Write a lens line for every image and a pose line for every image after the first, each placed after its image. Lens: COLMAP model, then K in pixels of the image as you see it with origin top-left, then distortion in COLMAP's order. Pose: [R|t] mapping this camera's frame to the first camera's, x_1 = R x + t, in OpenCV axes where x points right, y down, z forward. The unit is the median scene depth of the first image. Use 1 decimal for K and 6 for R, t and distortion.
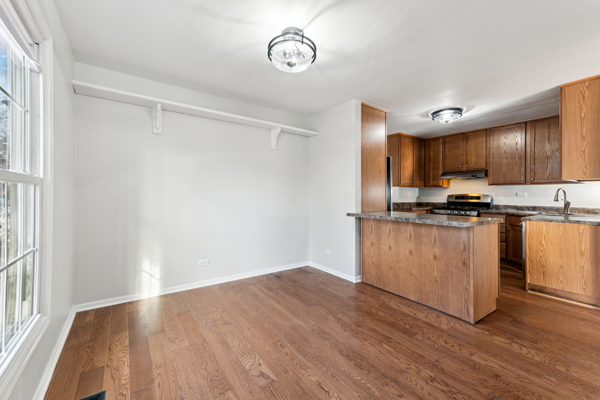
lens RADIAL K [[251.7, 0, 289.6], [0, 251.7, 193.9], [0, 0, 1]] dist [0.027634, -0.000901]
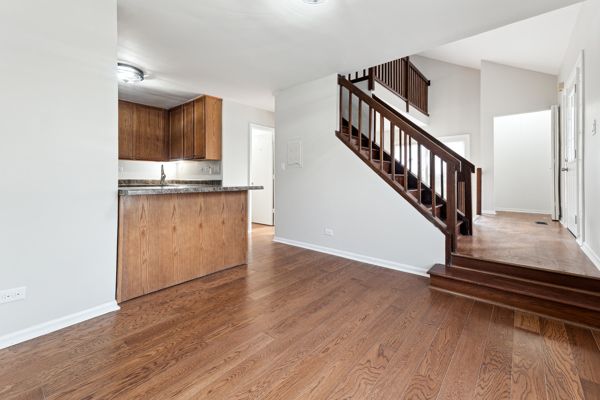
lens RADIAL K [[251.7, 0, 312.7], [0, 251.7, 177.0], [0, 0, 1]] dist [0.027634, -0.000901]
pose [[-0.303983, 0.003445, 0.952671, -0.393128], [-0.007529, 0.999954, -0.006018, 0.040811], [-0.952648, -0.009002, -0.303943, 0.664424]]
